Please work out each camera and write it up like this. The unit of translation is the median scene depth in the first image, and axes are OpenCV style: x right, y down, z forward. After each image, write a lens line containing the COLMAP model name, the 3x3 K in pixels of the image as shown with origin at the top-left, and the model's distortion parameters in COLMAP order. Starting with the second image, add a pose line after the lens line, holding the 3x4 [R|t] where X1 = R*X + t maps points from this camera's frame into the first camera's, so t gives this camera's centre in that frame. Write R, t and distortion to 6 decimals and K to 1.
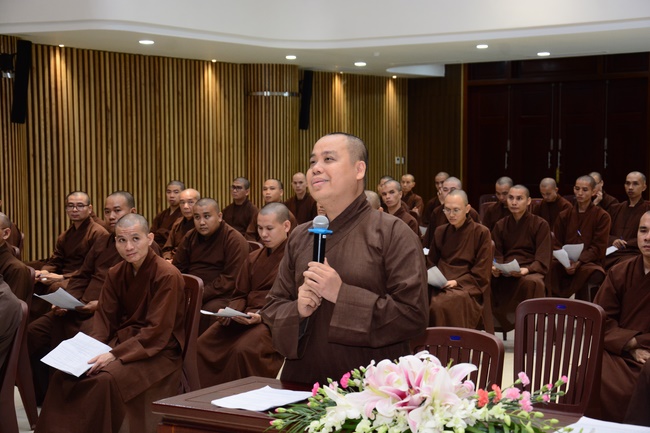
lens RADIAL K [[1282.2, 0, 325.0], [0, 1282.2, 216.5], [0, 0, 1]] dist [0.459964, -0.067763]
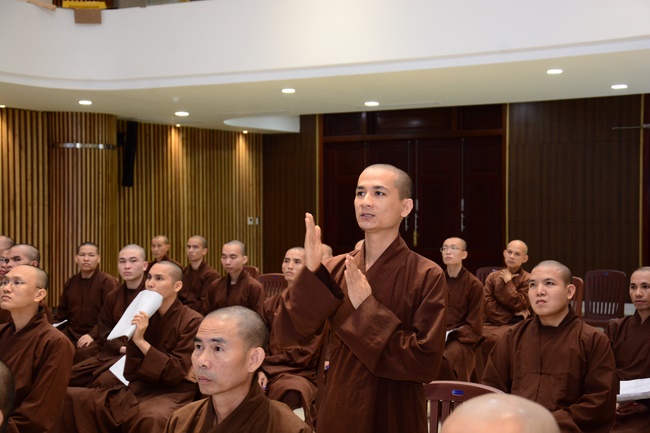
lens RADIAL K [[1121.5, 0, 325.0], [0, 1121.5, 216.5], [0, 0, 1]] dist [0.336217, 0.051121]
pose [[0.999887, 0.003026, 0.014722, 0.111049], [-0.002337, 0.998911, -0.046595, -0.010250], [-0.014847, 0.046555, 0.998805, 0.210904]]
